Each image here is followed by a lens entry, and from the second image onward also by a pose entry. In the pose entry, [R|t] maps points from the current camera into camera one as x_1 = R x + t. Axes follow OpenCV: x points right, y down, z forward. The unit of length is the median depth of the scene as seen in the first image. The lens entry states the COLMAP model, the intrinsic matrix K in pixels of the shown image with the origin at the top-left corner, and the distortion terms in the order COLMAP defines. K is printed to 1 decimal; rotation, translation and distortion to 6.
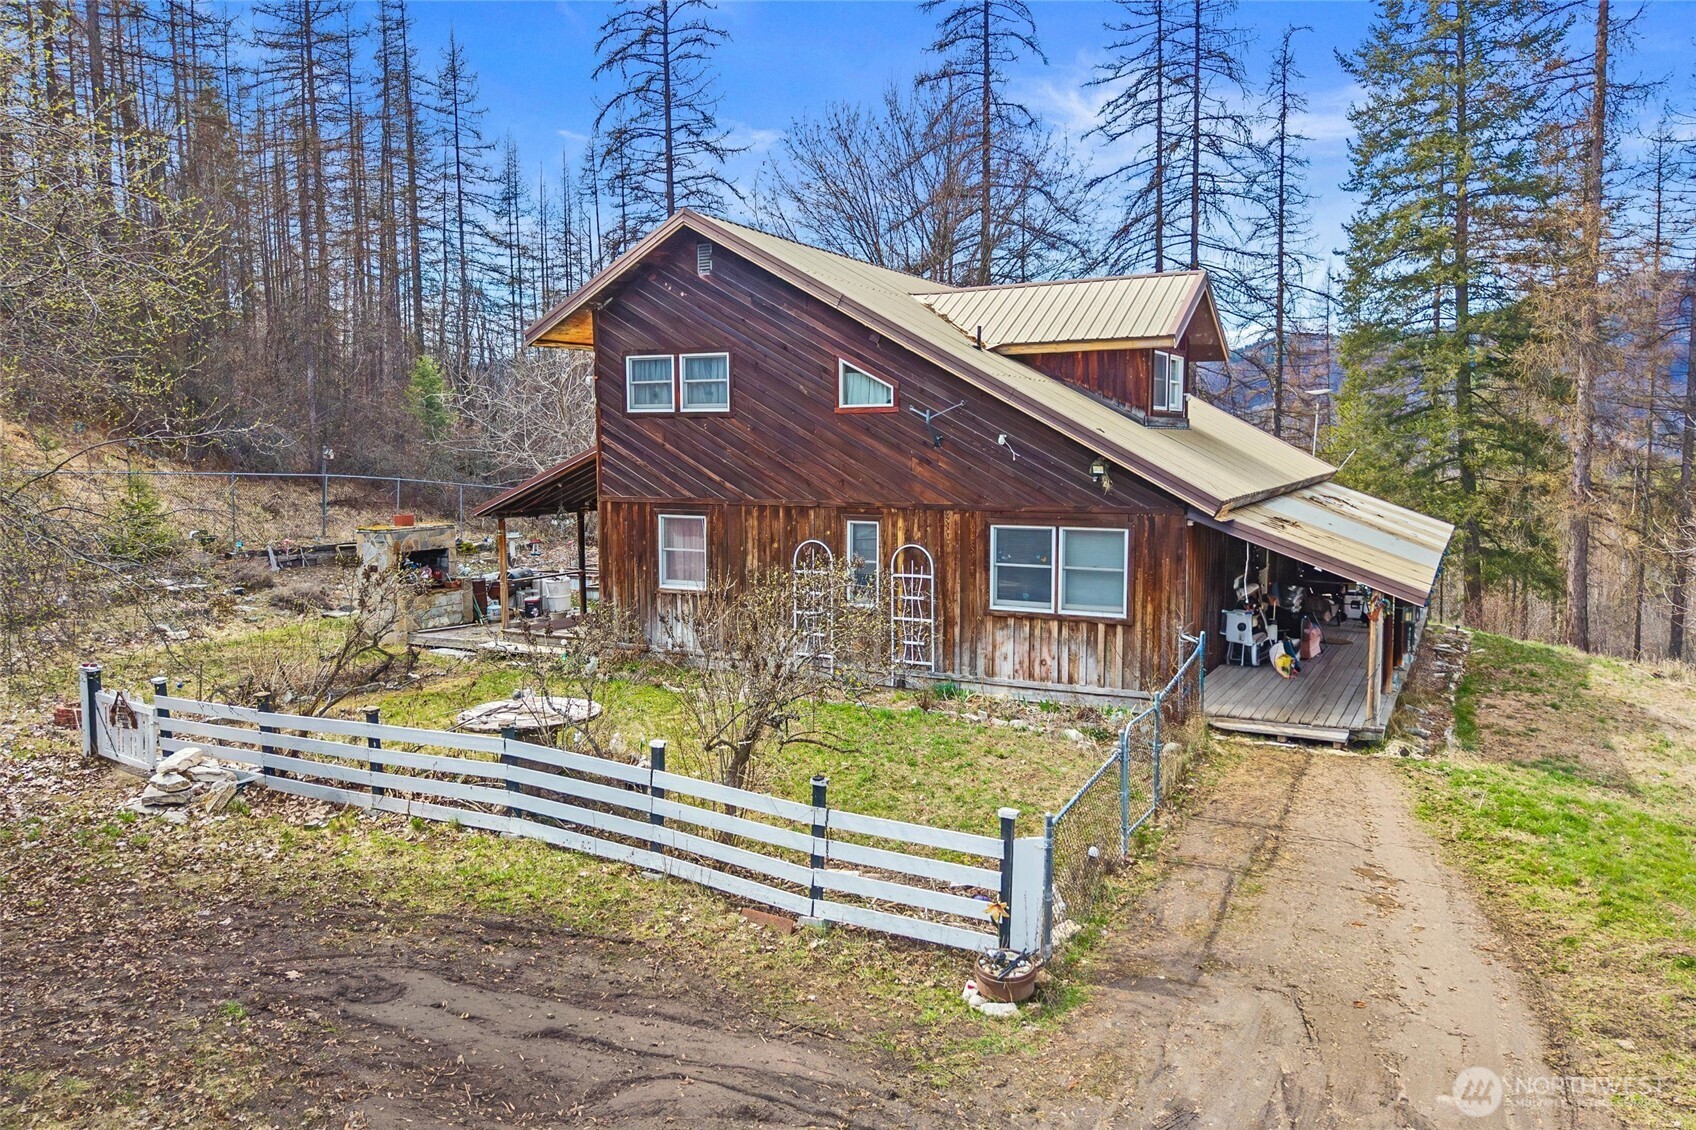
lens RADIAL K [[1357.0, 0, 845.6], [0, 1357.0, 605.2], [0, 0, 1]] dist [-0.005463, 0.081698]
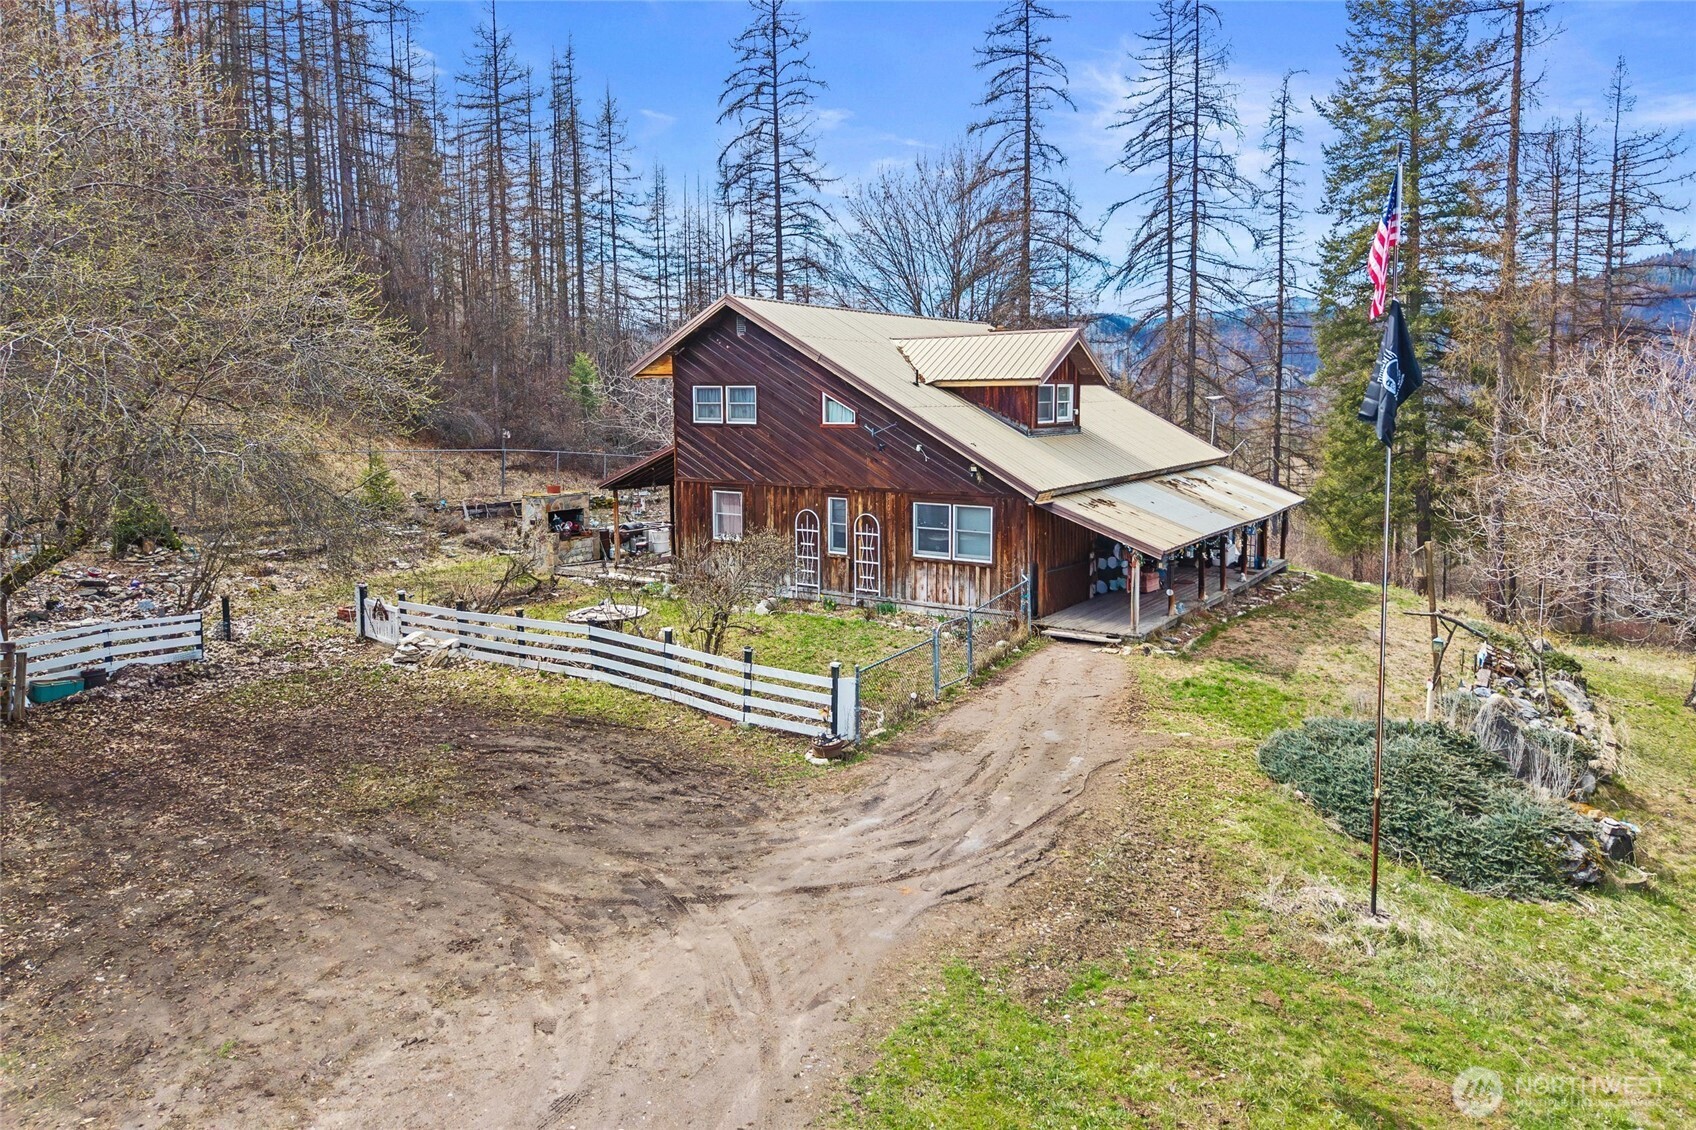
lens RADIAL K [[1191.0, 0, 848.0], [0, 1191.0, 565.0], [0, 0, 1]] dist [0.041222, -0.001215]
pose [[0.995823, 0.013898, -0.090246, 0.140189], [-0.012471, 0.999789, 0.016350, -0.007679], [0.090454, -0.015156, 0.995785, -0.328363]]
